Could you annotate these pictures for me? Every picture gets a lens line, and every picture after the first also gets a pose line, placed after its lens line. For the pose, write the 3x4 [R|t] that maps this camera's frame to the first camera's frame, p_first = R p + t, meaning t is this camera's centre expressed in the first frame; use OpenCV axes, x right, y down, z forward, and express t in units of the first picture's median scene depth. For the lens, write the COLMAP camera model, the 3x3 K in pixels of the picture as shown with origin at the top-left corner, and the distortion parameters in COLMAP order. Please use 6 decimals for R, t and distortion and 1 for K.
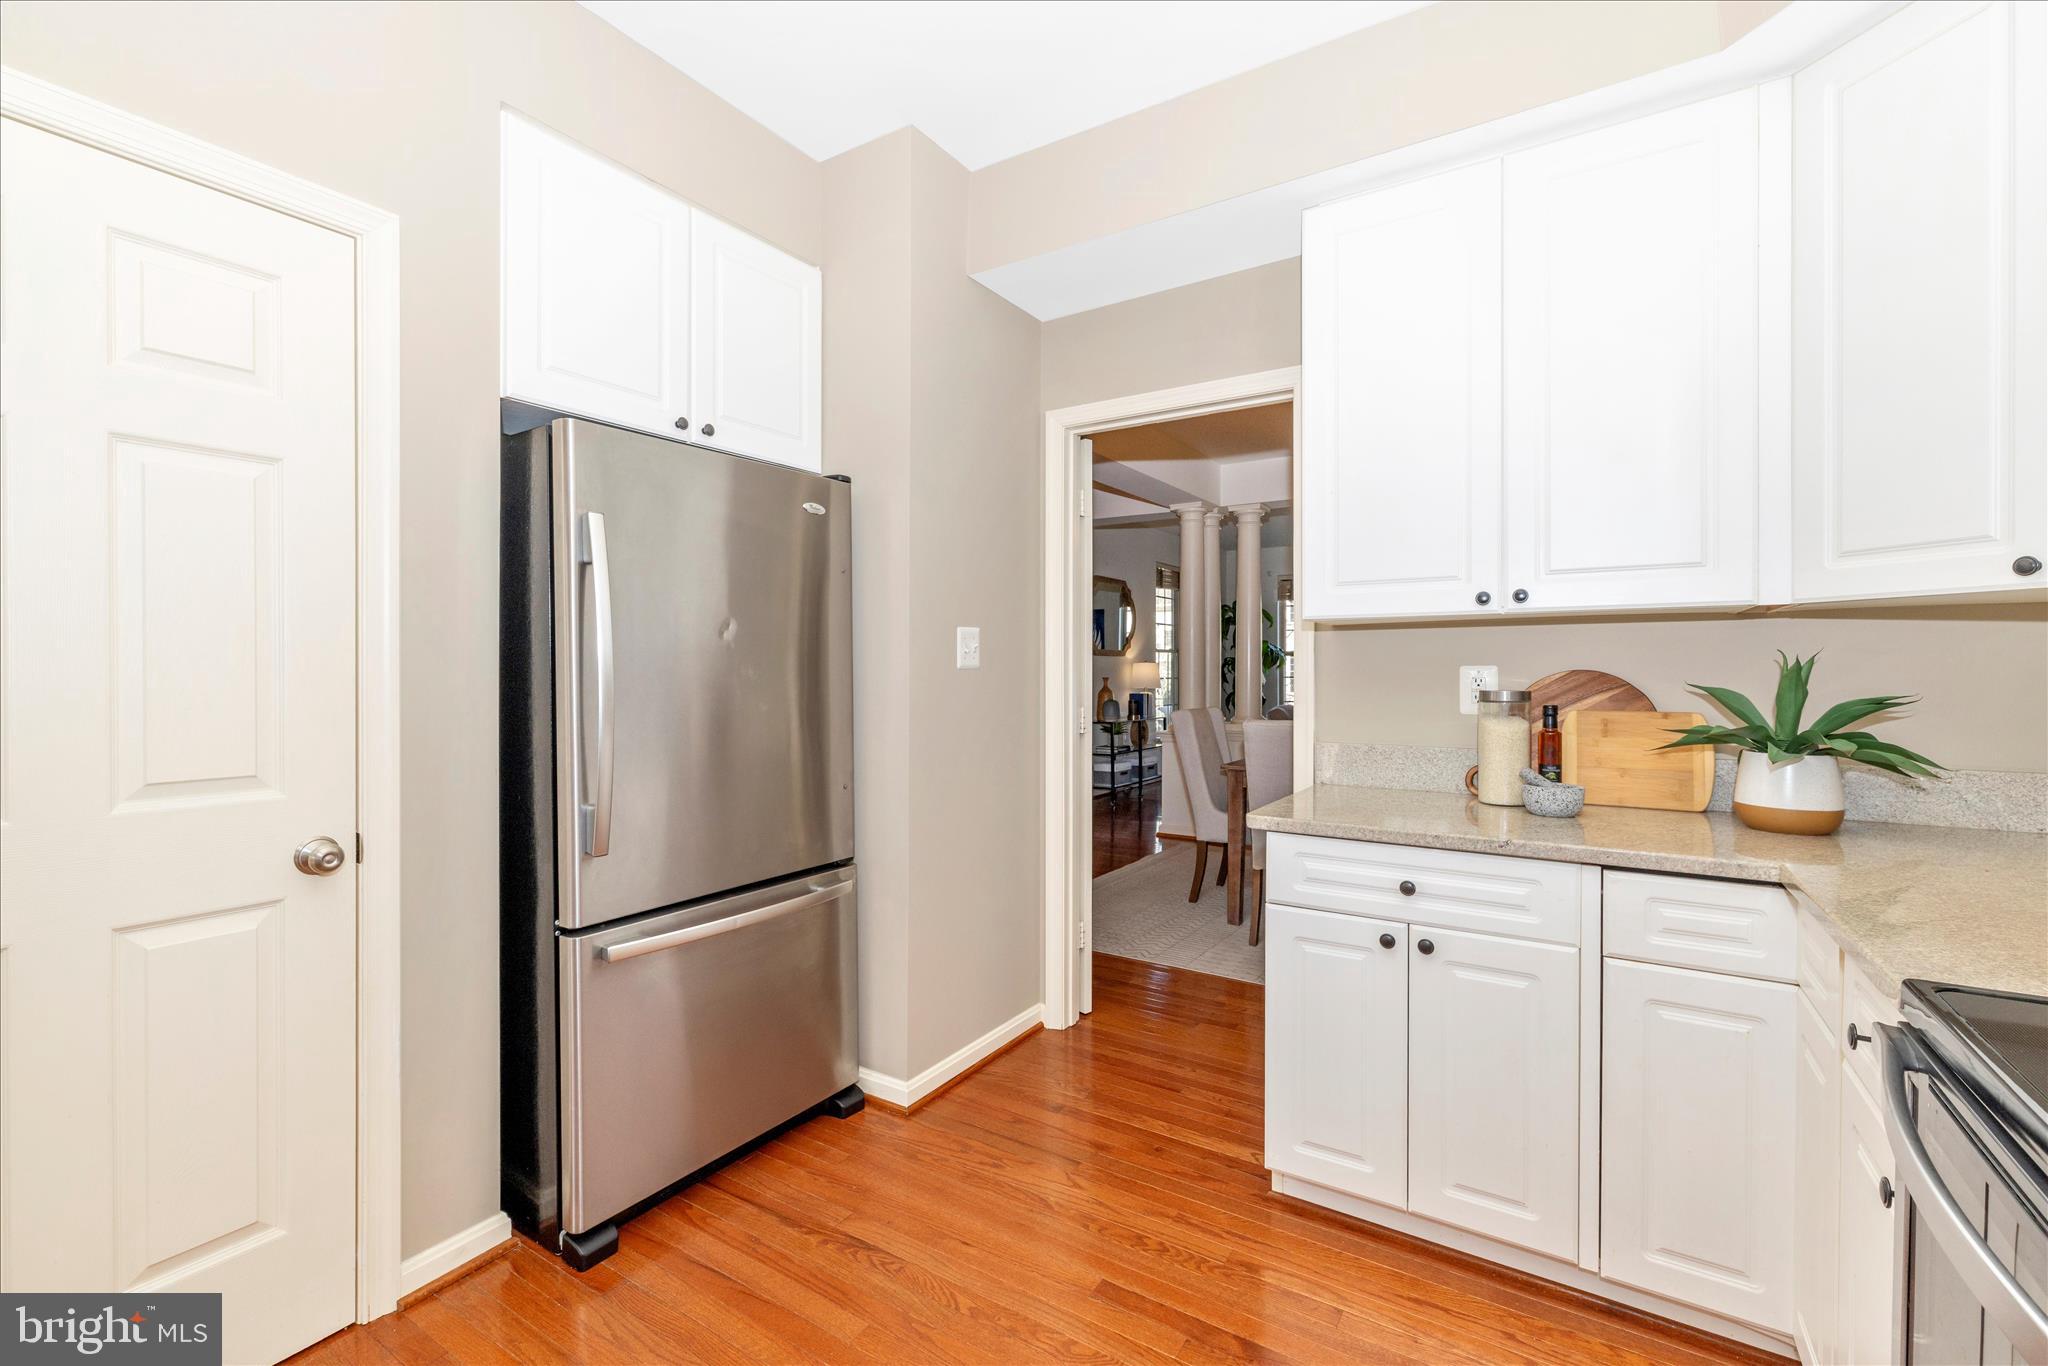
lens RADIAL K [[887.1, 0, 1016.3], [0, 887.1, 685.5], [0, 0, 1]] dist [0.009611, -0.000105]
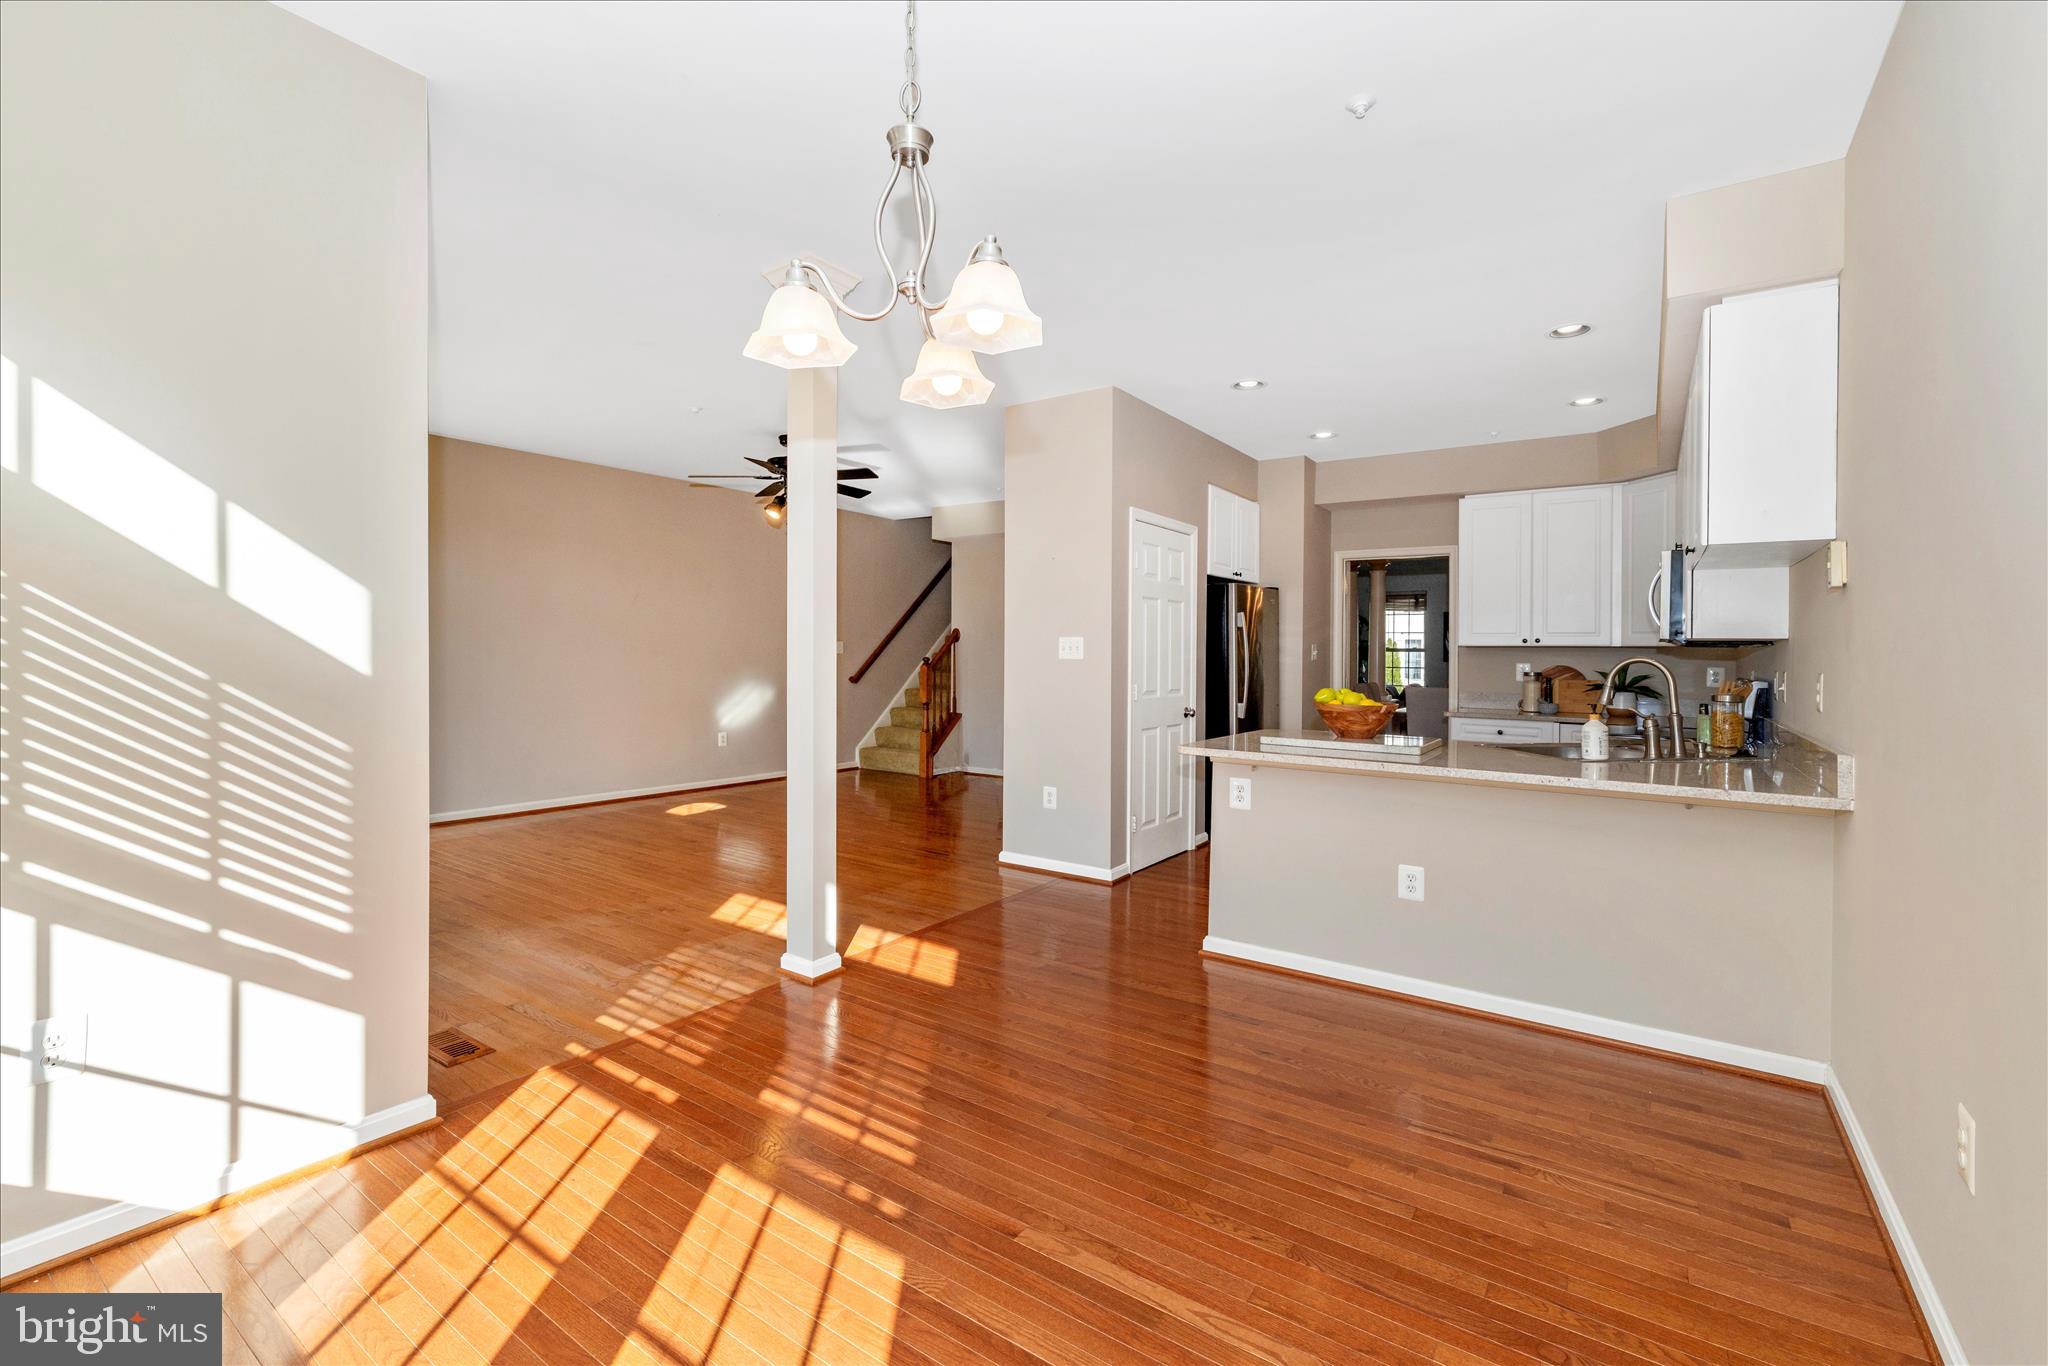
lens RADIAL K [[887.1, 0, 991.9], [0, 887.1, 638.9], [0, 0, 1]] dist [0.009611, -0.000105]
pose [[0.998849, 0.014784, -0.045623, -1.127226], [-0.016531, 0.999135, -0.038150, 0.038406], [0.045020, 0.038860, 0.998230, -2.065348]]
